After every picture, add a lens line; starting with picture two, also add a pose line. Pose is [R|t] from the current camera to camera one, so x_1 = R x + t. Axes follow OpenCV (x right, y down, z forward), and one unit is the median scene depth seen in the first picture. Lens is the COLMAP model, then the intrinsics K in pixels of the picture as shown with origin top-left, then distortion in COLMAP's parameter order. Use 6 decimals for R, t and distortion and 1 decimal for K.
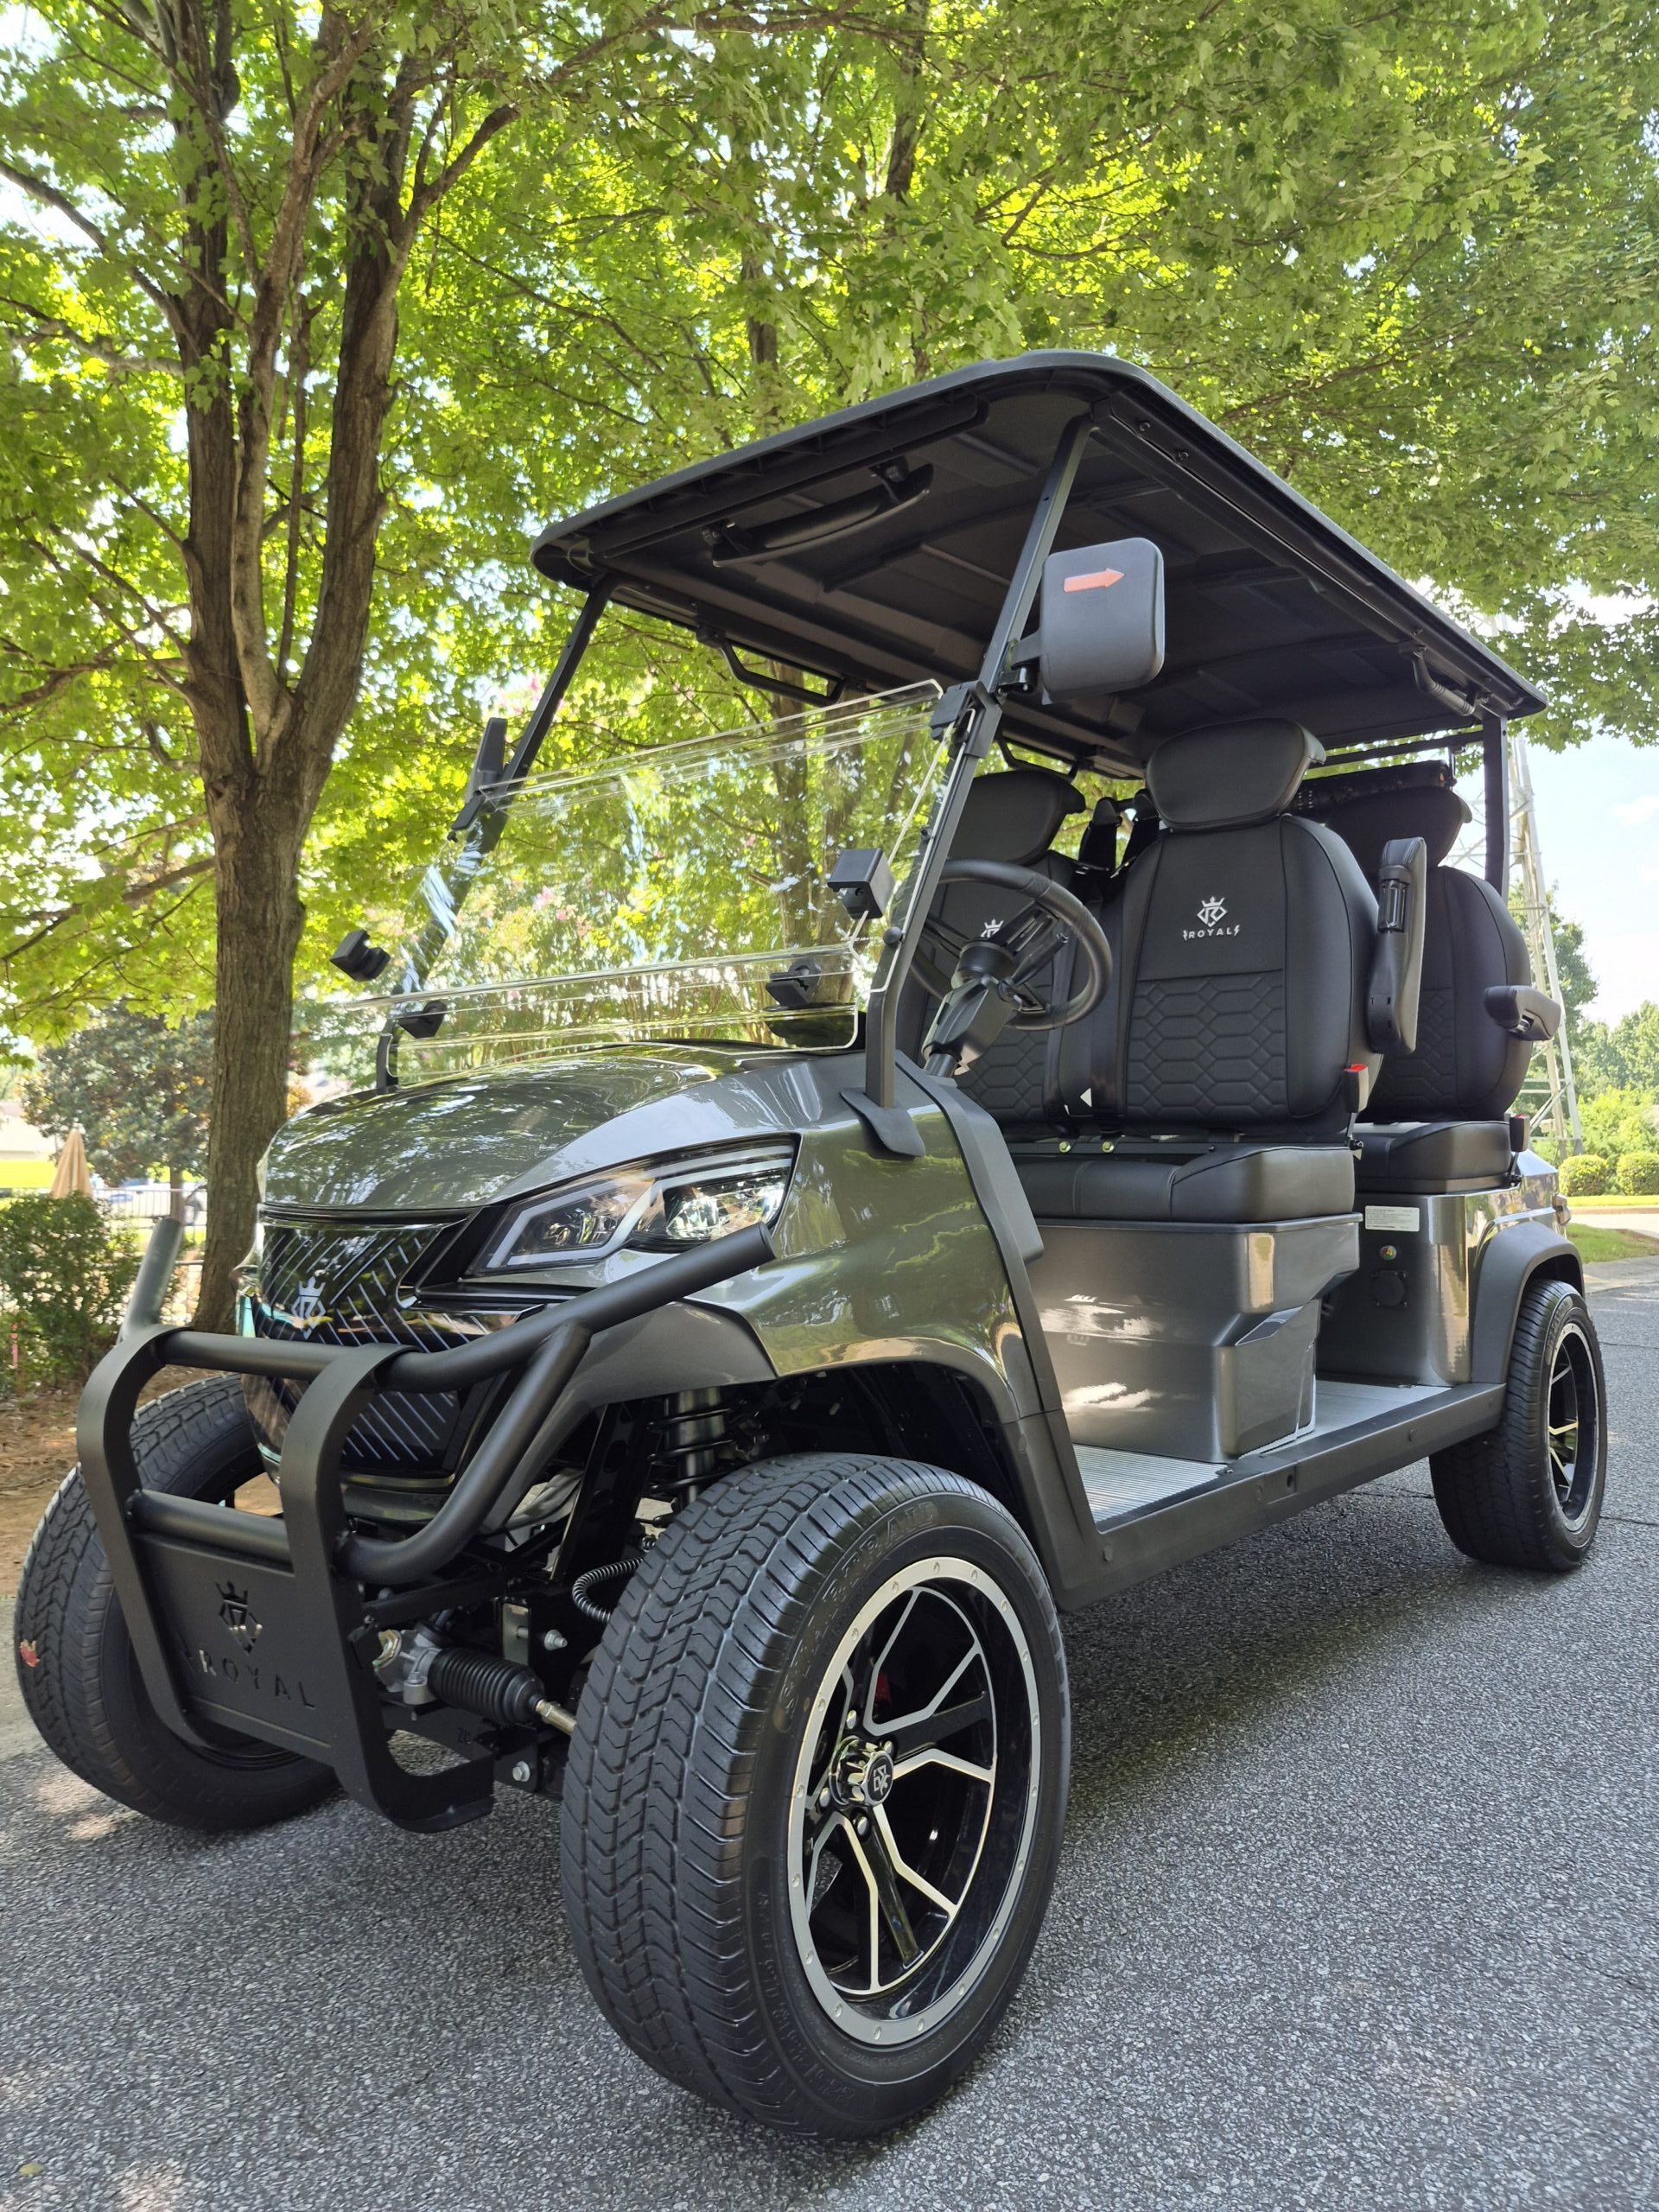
lens RADIAL K [[1553.6, 0, 837.9], [0, 1553.6, 1086.5], [0, 0, 1]] dist [0.063321, -0.062939]
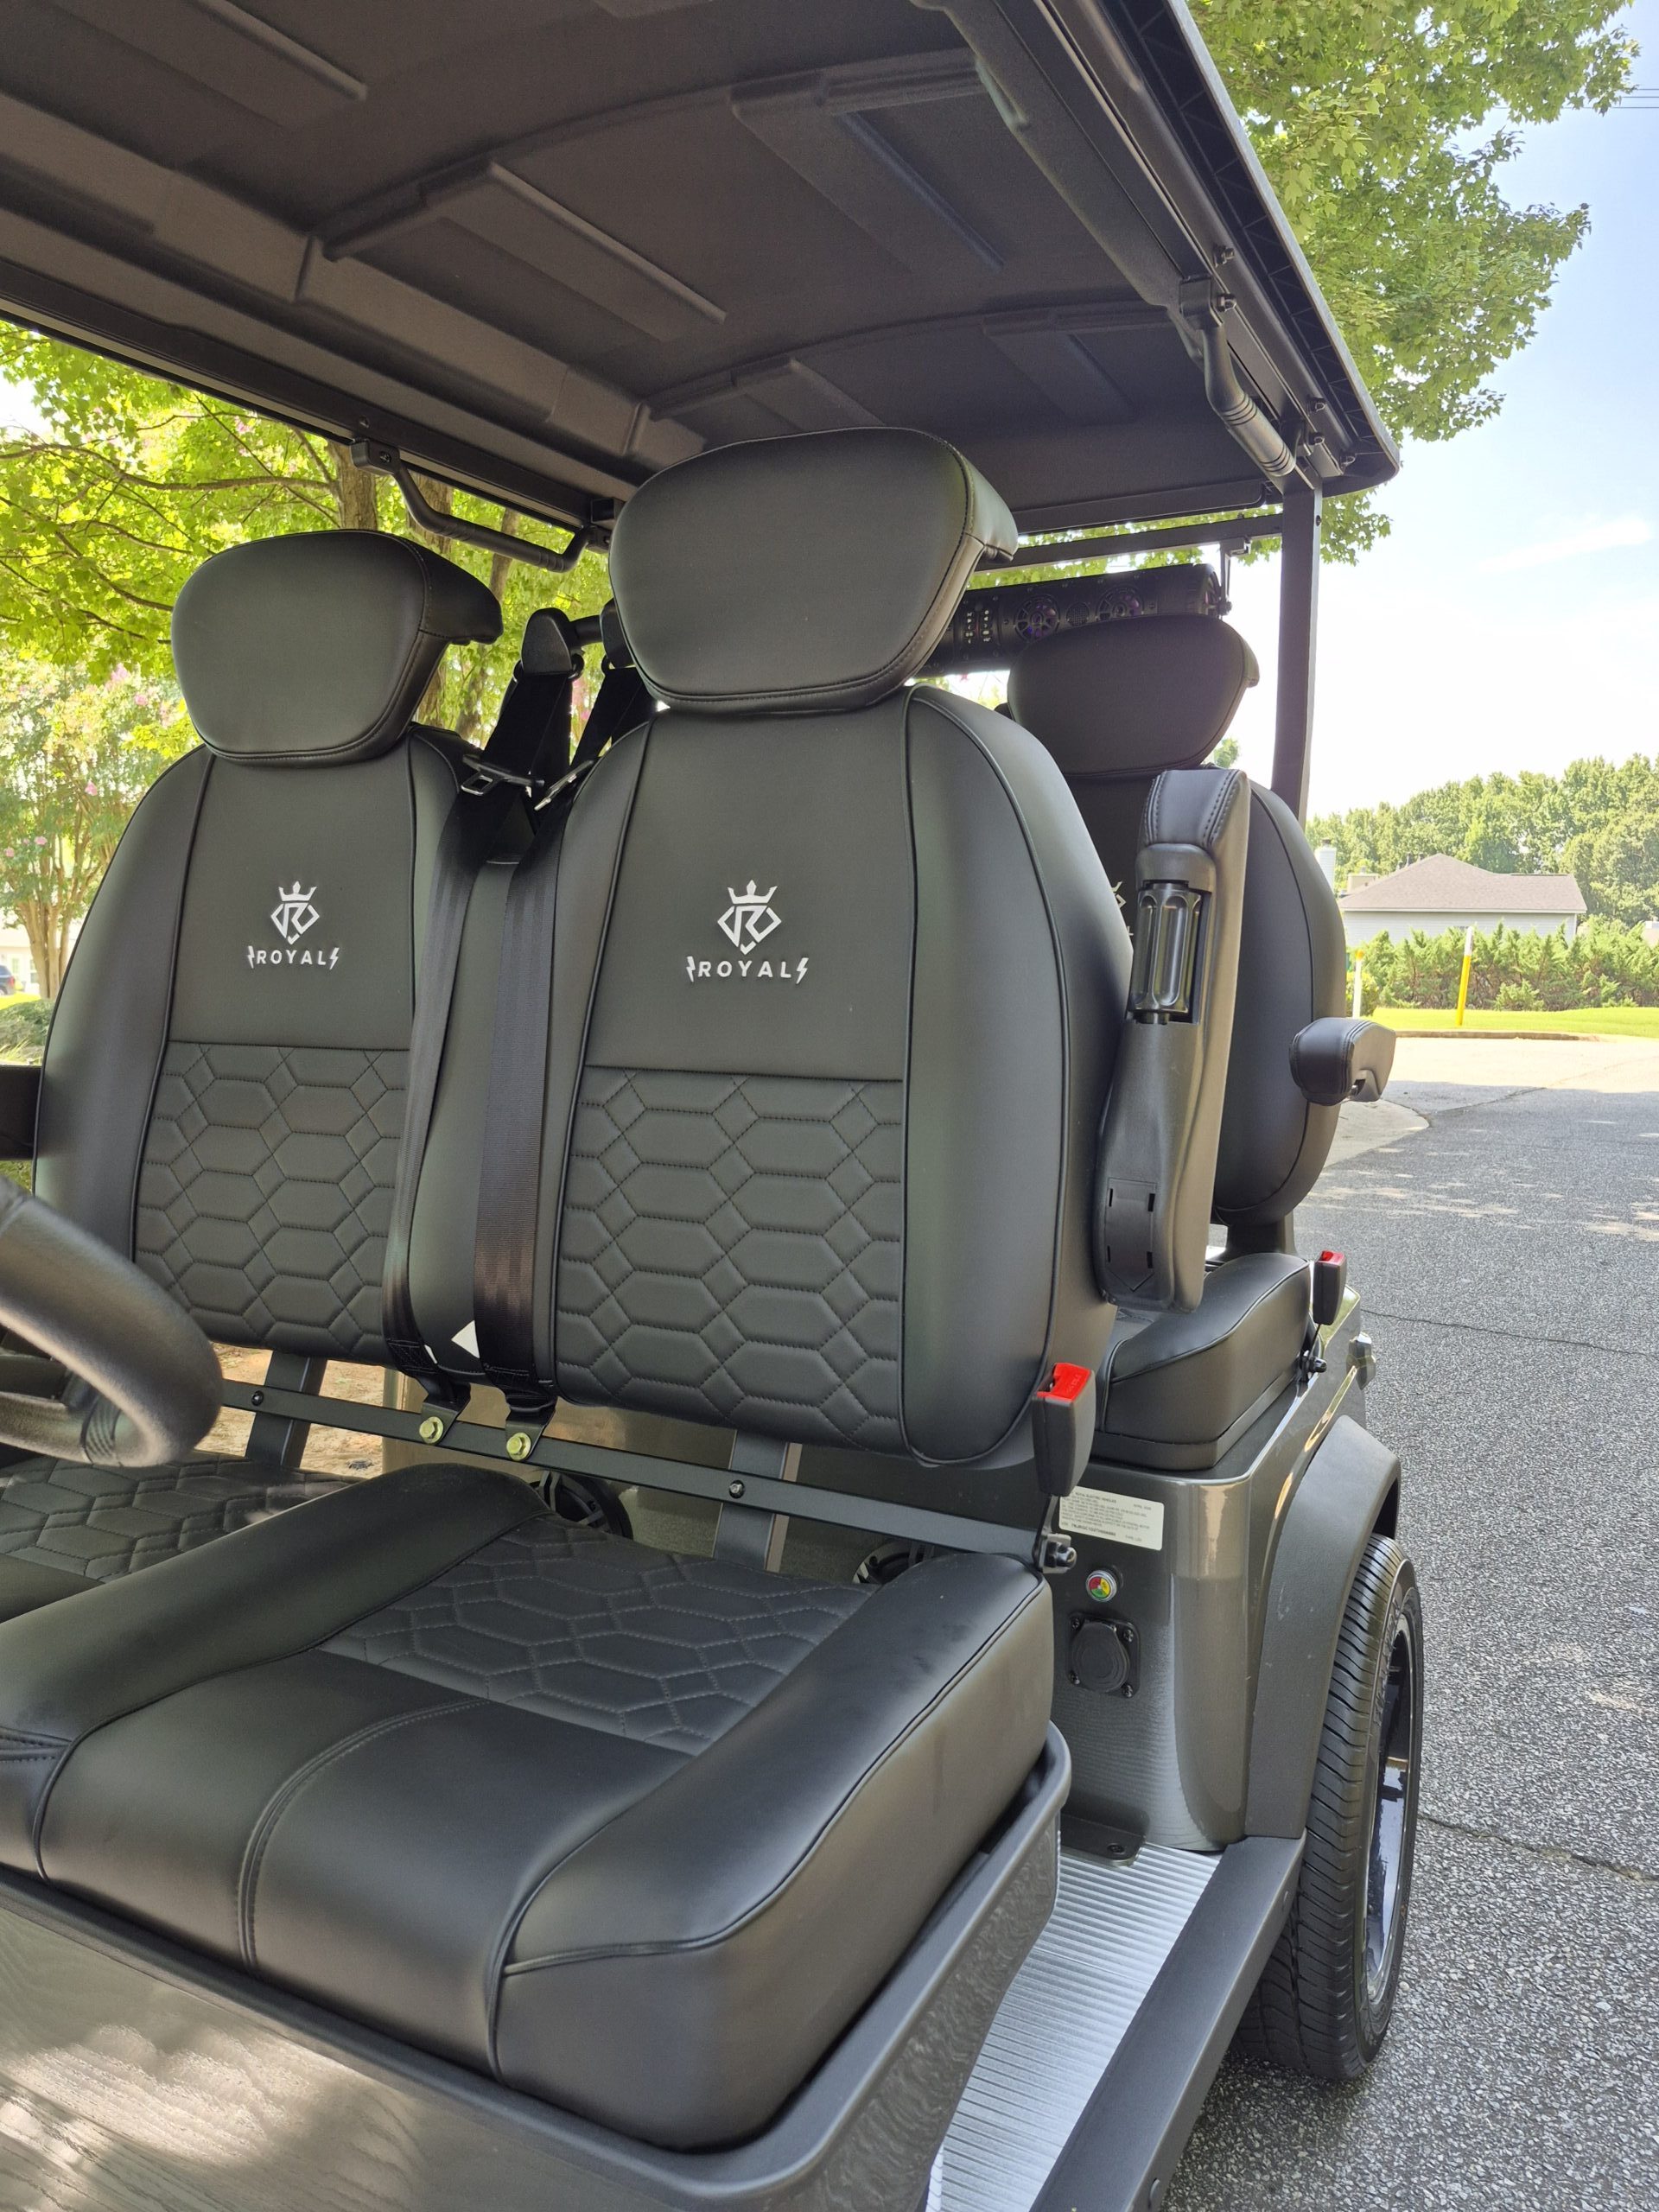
lens RADIAL K [[1553.6, 0, 838.9], [0, 1553.6, 1117.0], [0, 0, 1]] dist [0.063321, -0.062939]
pose [[0.979440, -0.016742, 0.201039, 0.193037], [-0.013113, 0.989159, 0.146260, -0.129677], [-0.201308, -0.145889, 0.968603, 0.631870]]
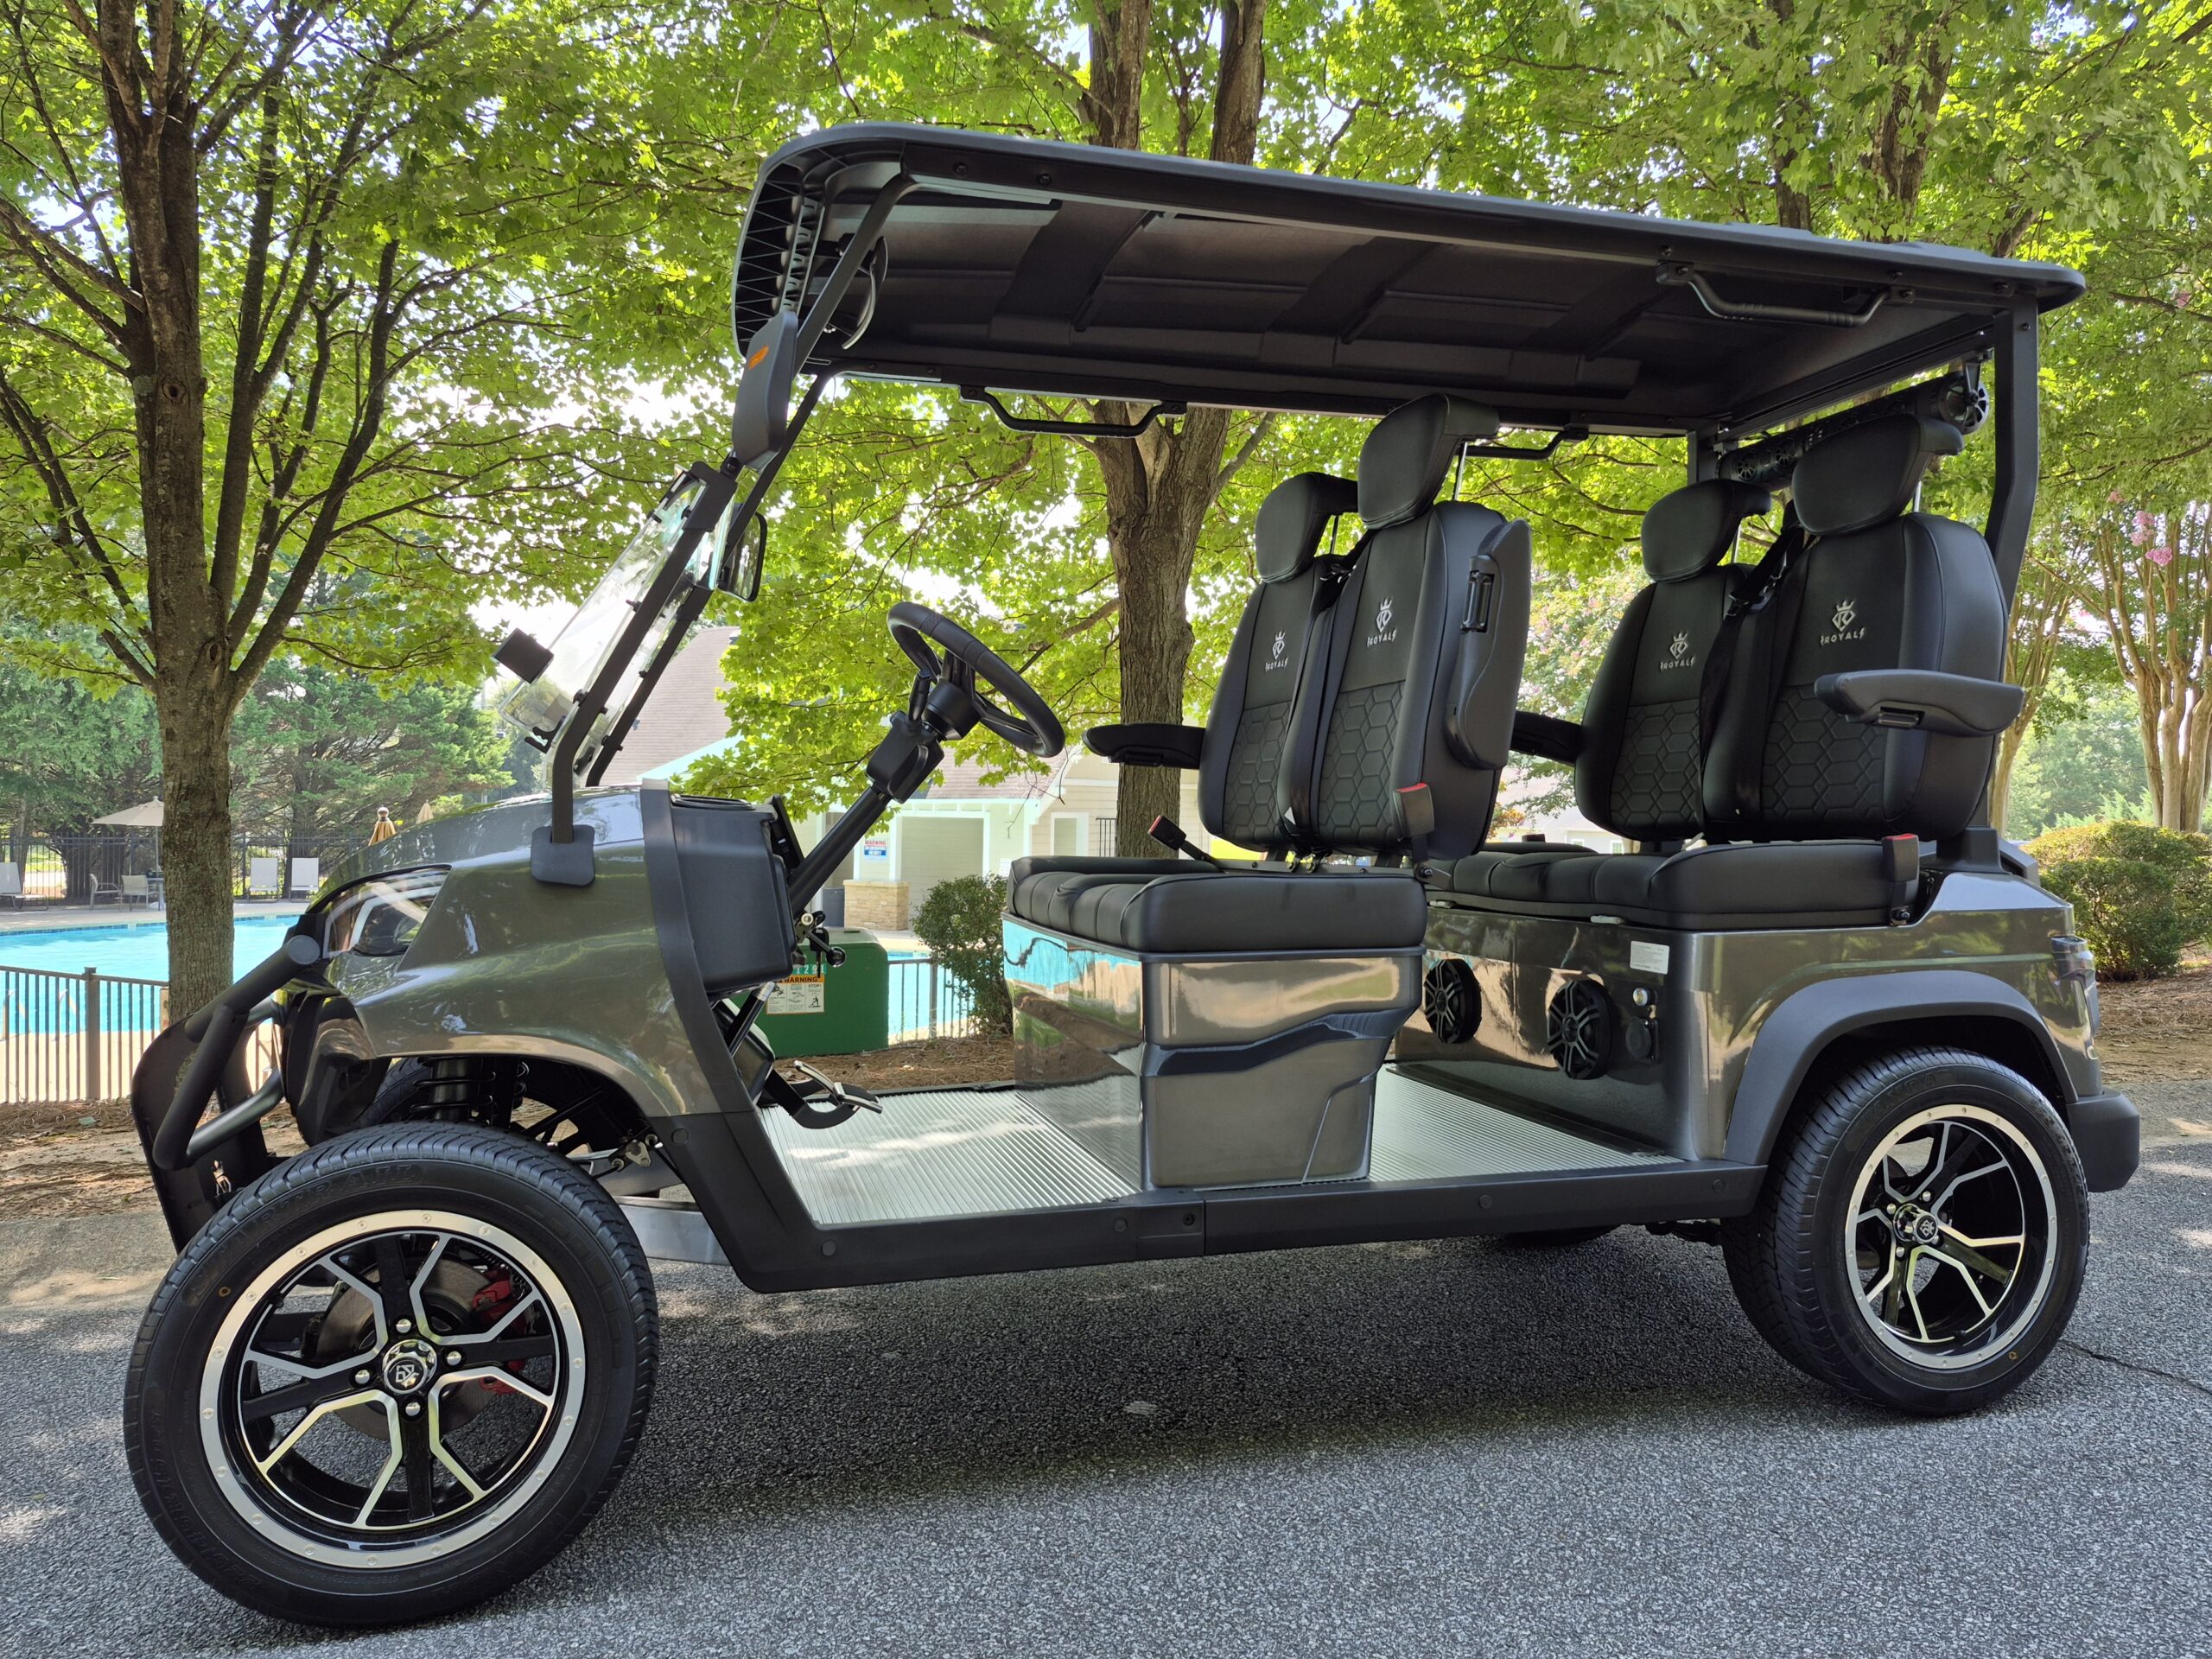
lens RADIAL K [[1553.6, 0, 1129.7], [0, 1553.6, 810.5], [0, 0, 1]] dist [0.063321, -0.062939]
pose [[0.822174, -0.001026, -0.569235, 0.694770], [0.015269, 0.999678, 0.020252, -0.018358], [0.569031, -0.025342, 0.821925, 0.167492]]
